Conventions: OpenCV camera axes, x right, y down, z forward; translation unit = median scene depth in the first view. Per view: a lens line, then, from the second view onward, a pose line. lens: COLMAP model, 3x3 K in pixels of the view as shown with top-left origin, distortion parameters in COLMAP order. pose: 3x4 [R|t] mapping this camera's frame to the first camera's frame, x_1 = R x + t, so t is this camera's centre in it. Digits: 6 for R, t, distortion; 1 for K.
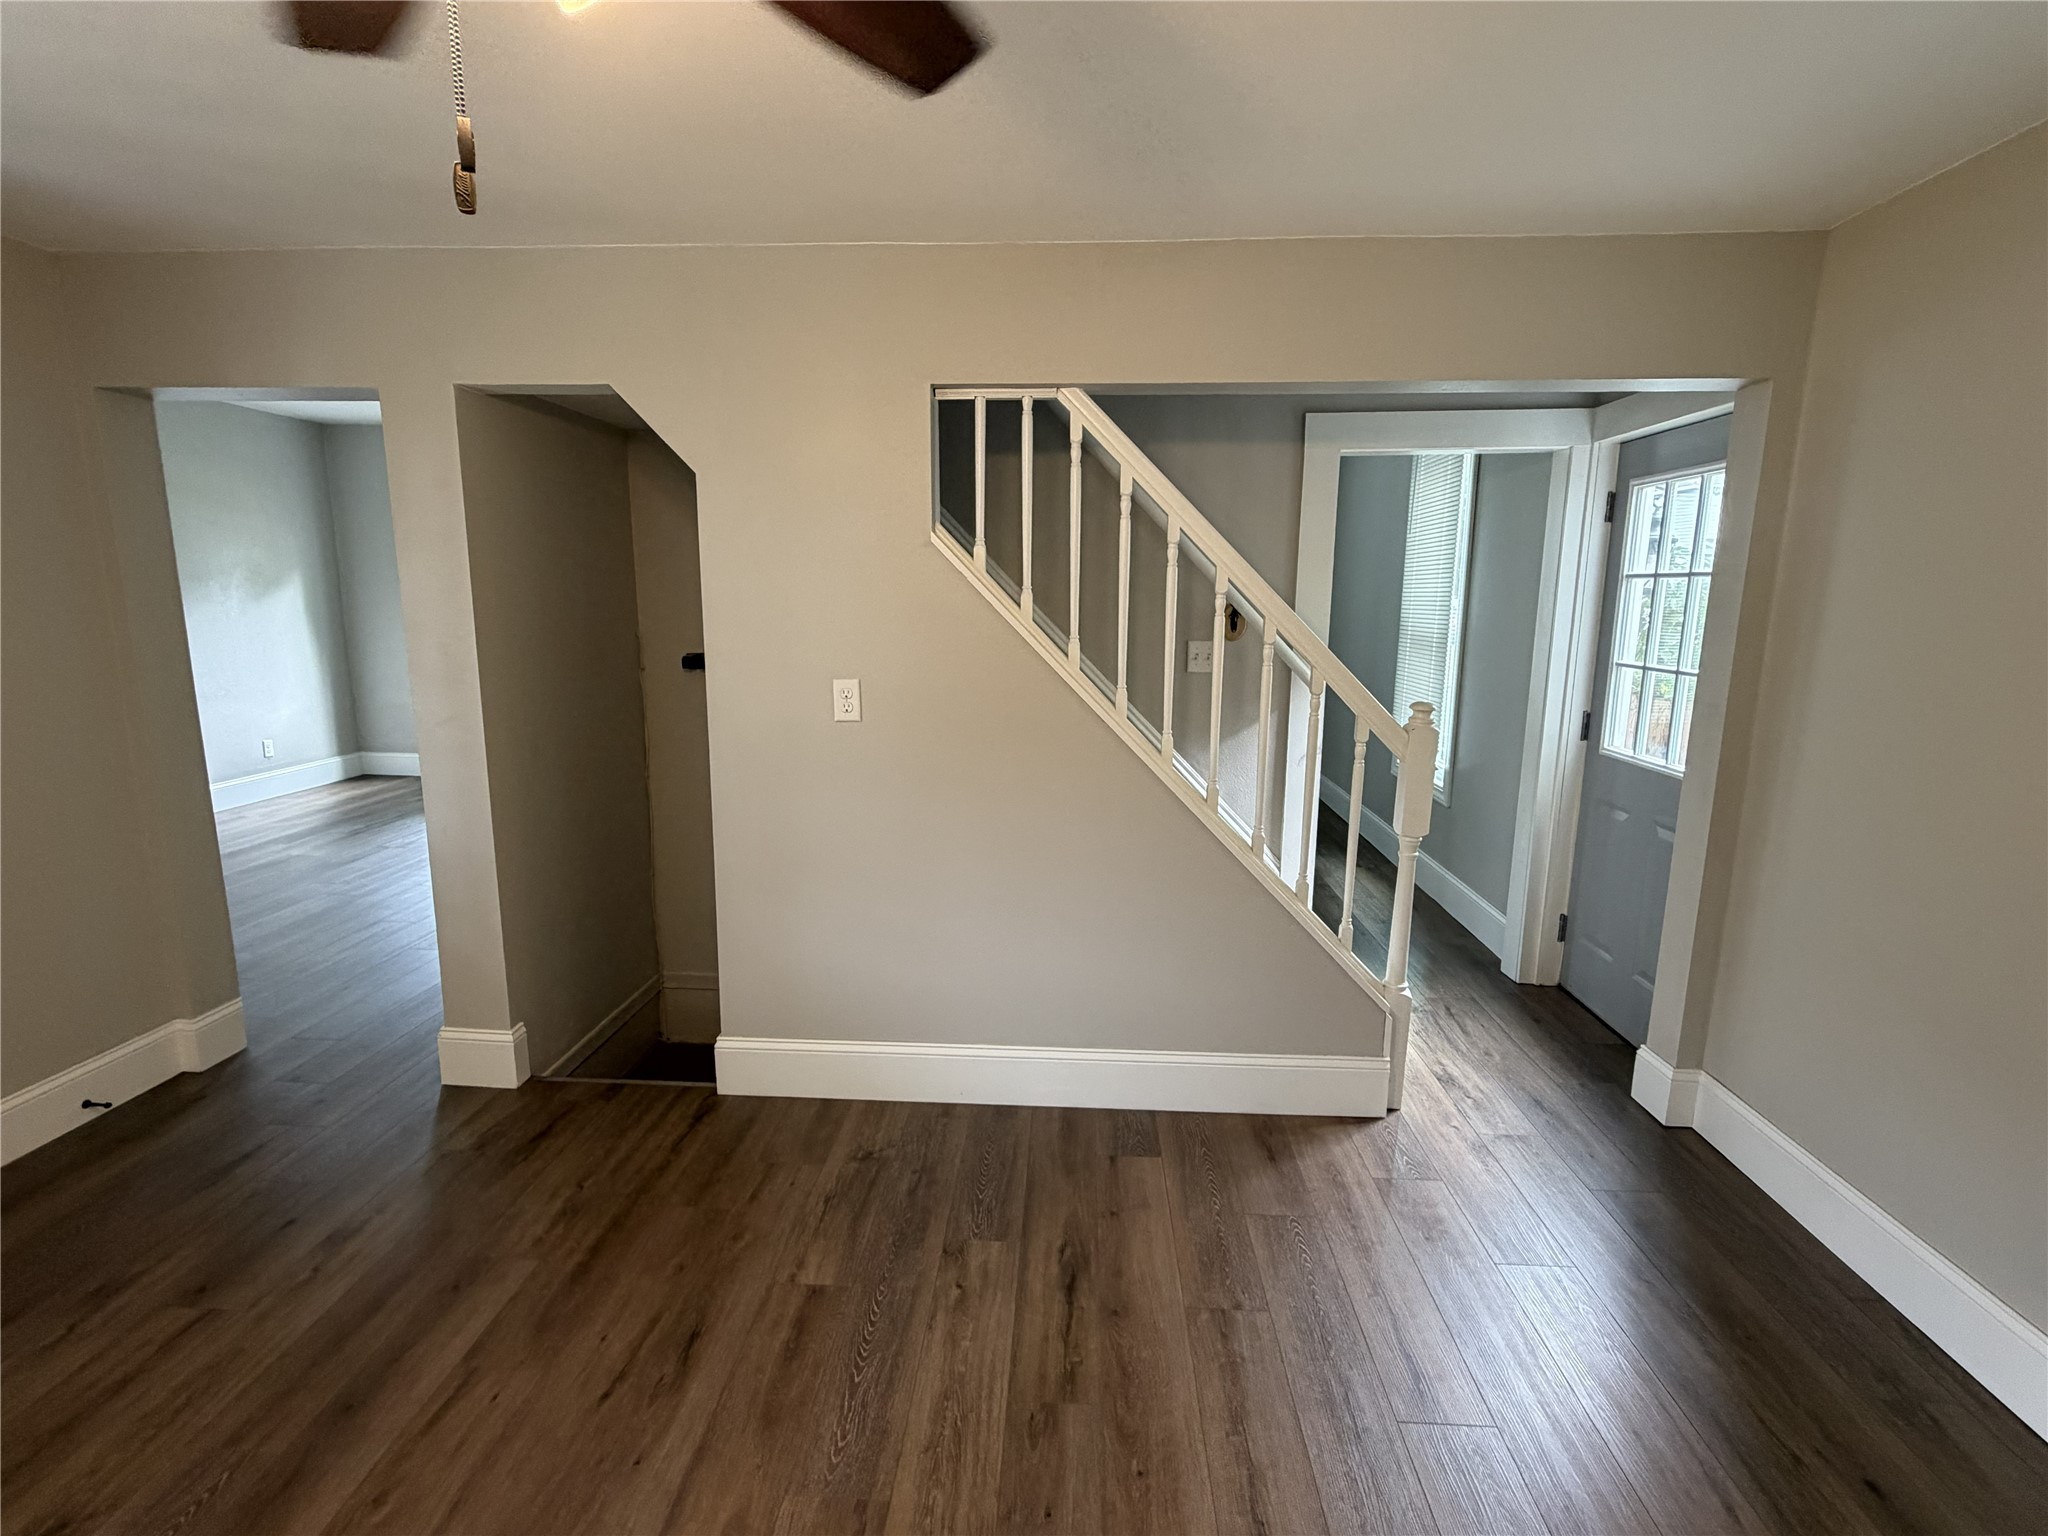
lens RADIAL K [[975.6, 0, 1016.2], [0, 975.6, 769.8], [0, 0, 1]] dist [-0.003568, 0.000117]
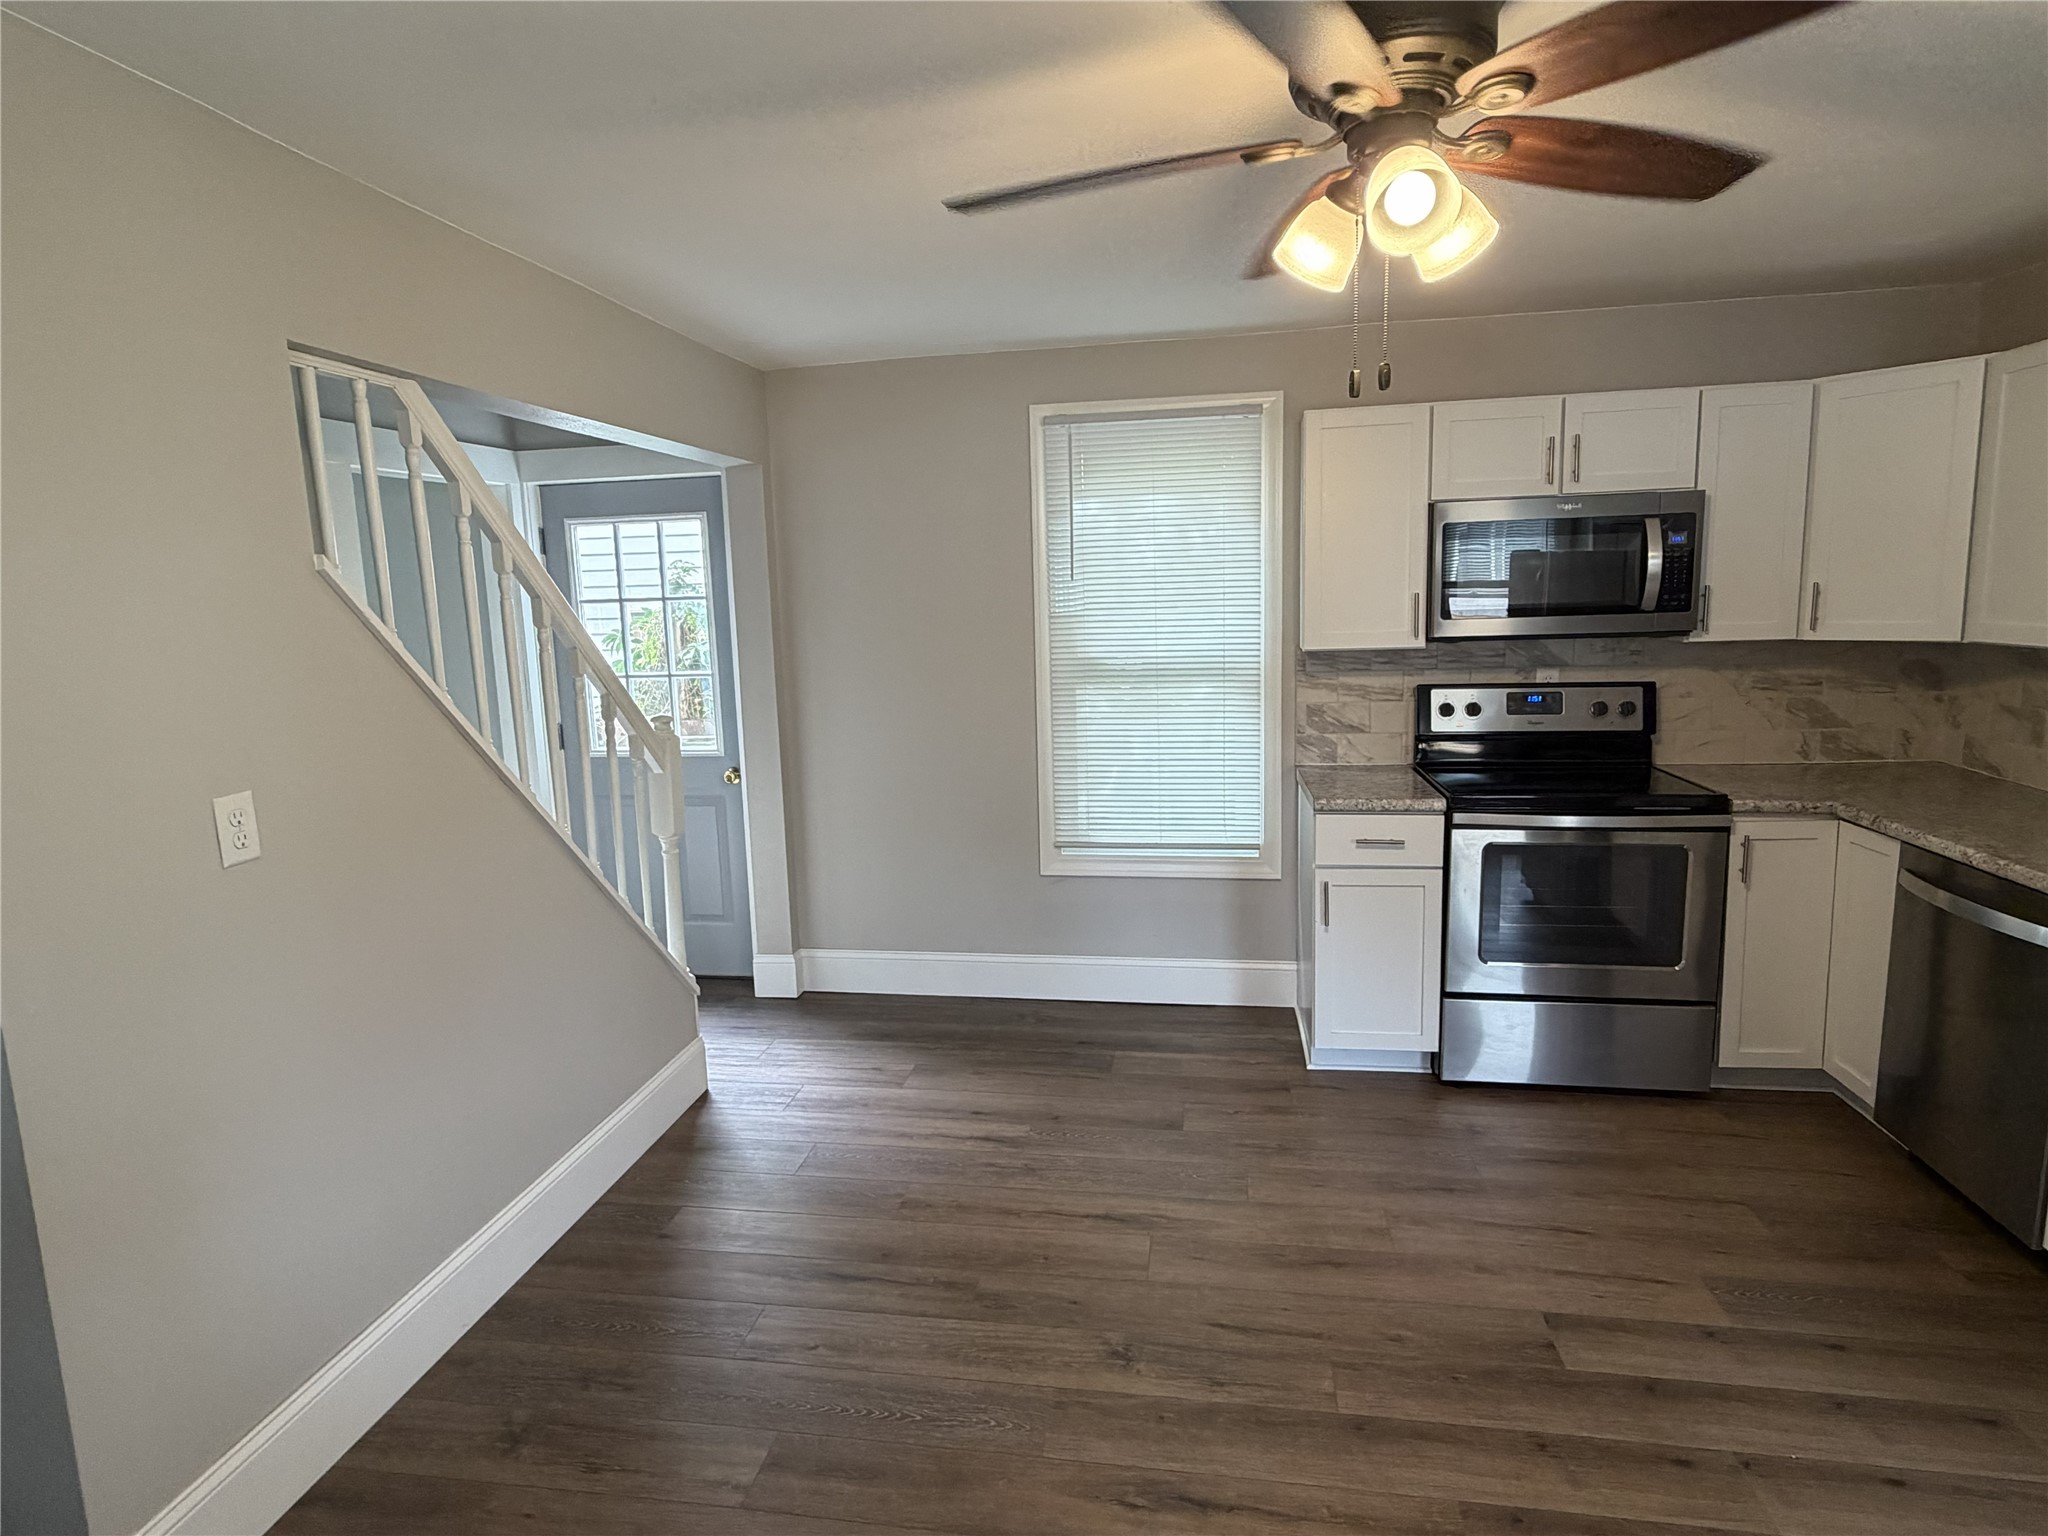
lens RADIAL K [[1098.6, 0, 1029.3], [0, 1098.6, 772.2], [0, 0, 1]] dist [-0.017322, 0.002073]
pose [[0.094278, -0.168295, 0.981218, -0.818785], [0.205127, 0.967743, 0.146274, -0.108055], [-0.974184, 0.187484, 0.125759, 0.453528]]
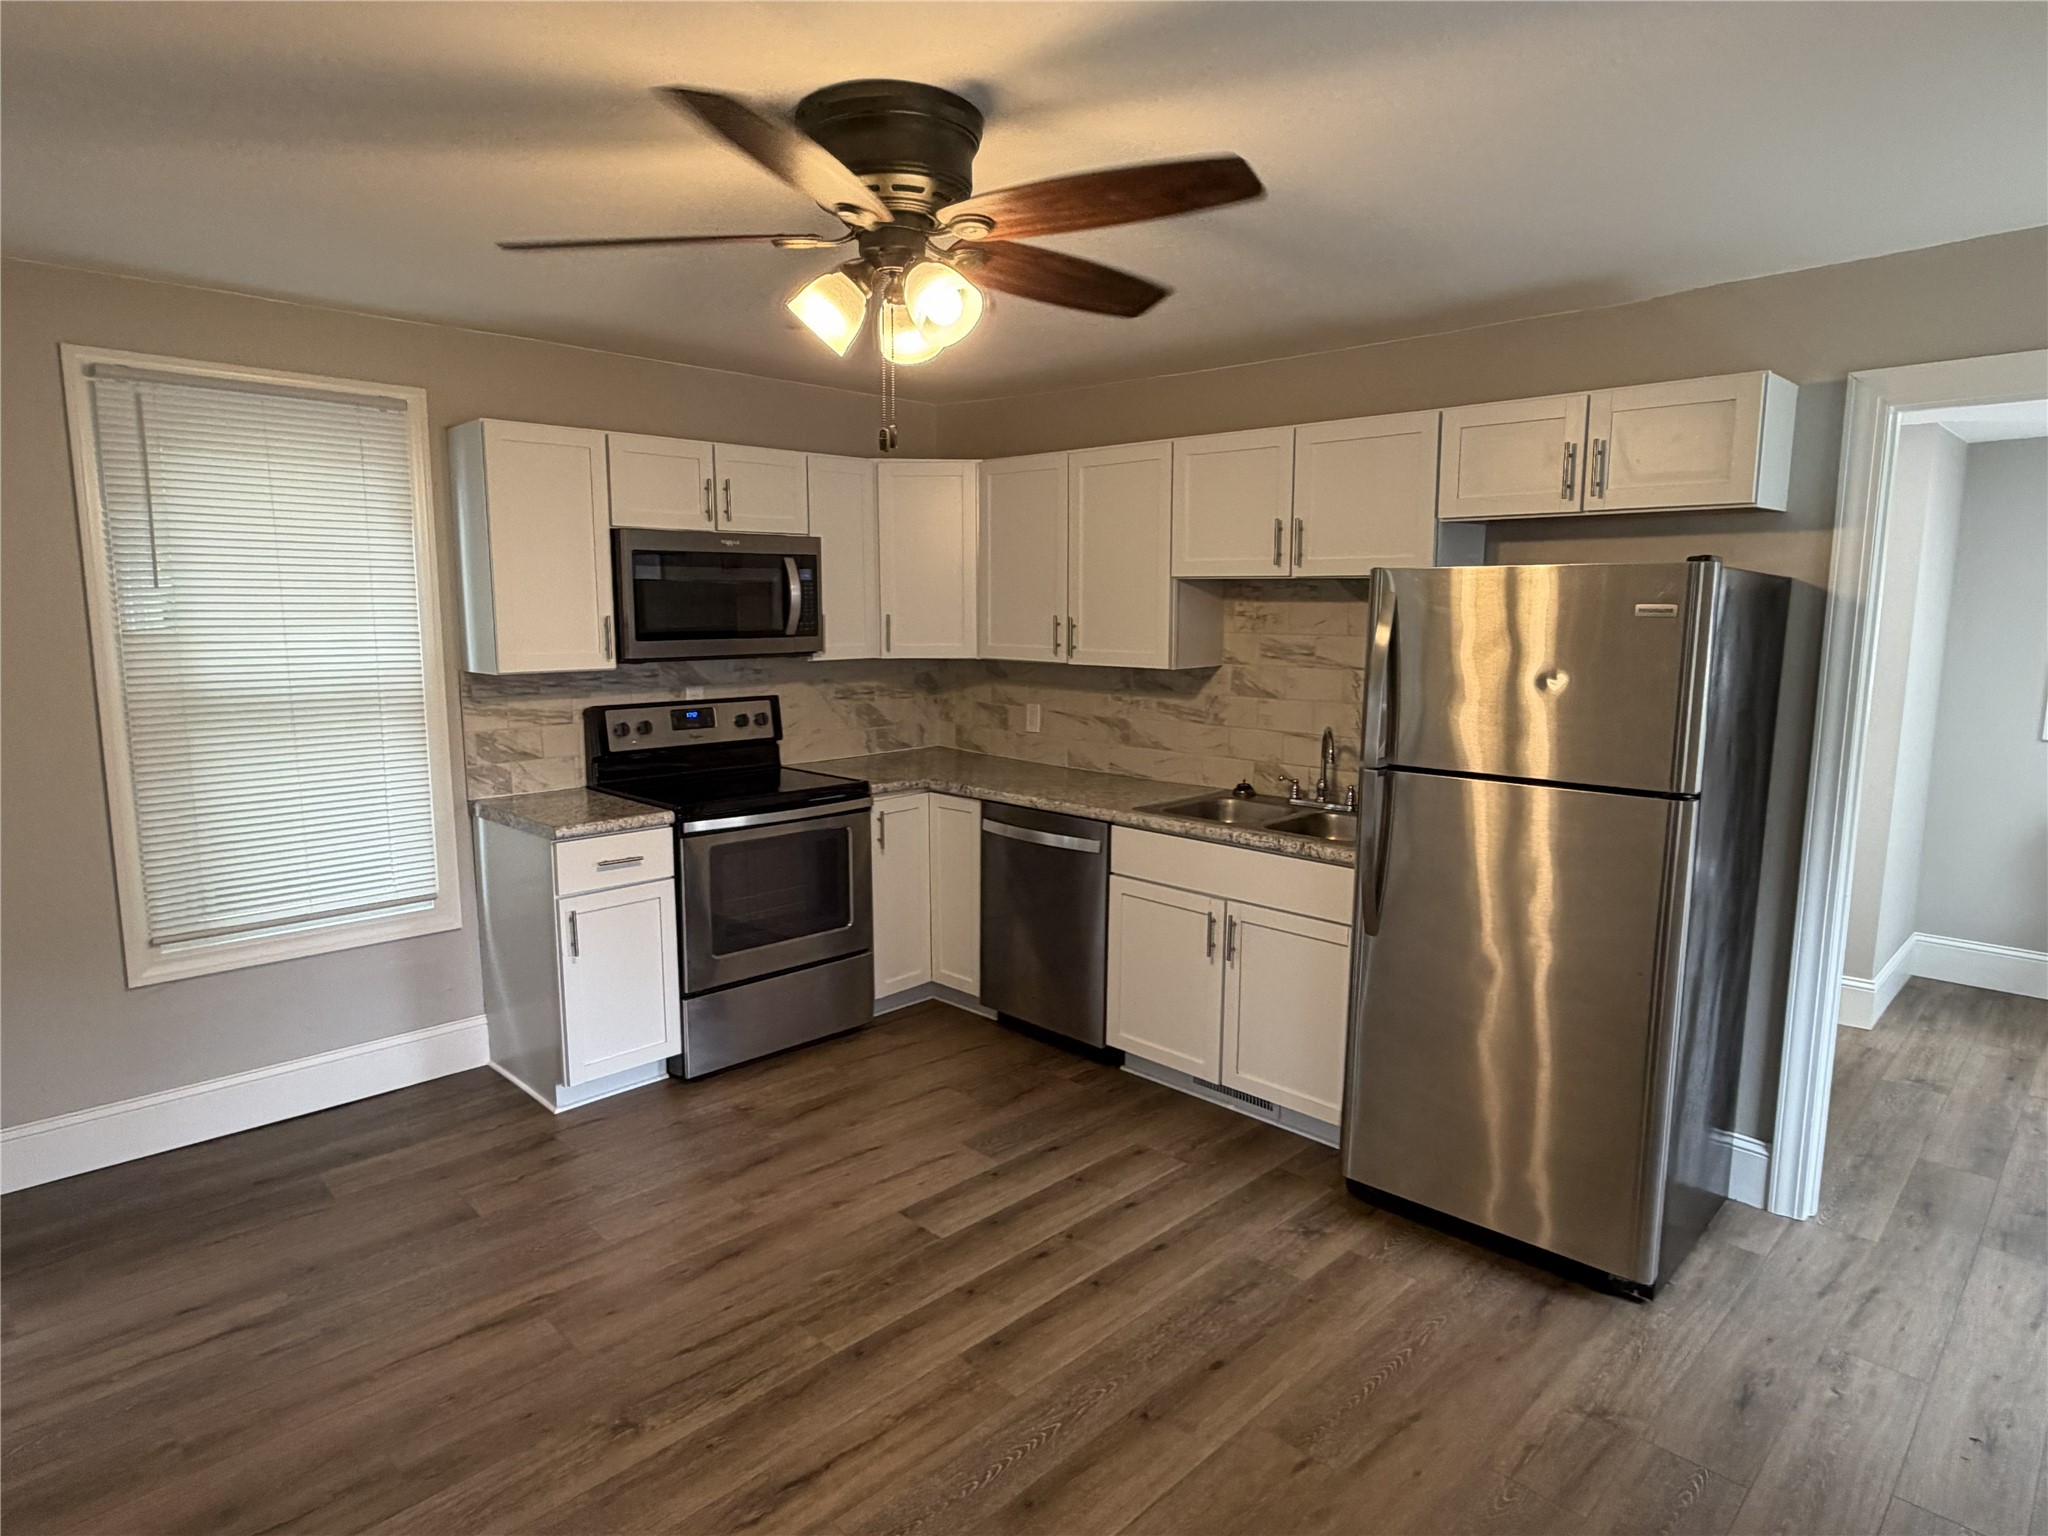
lens RADIAL K [[1145.6, 0, 1028.3], [0, 1145.6, 775.9], [0, 0, 1]] dist [-0.018555, 0.001839]
pose [[-0.762045, -0.104145, 0.639094, -0.751848], [0.105378, 0.953878, 0.281092, -0.179276], [-0.638892, 0.281551, -0.715924, 0.850008]]
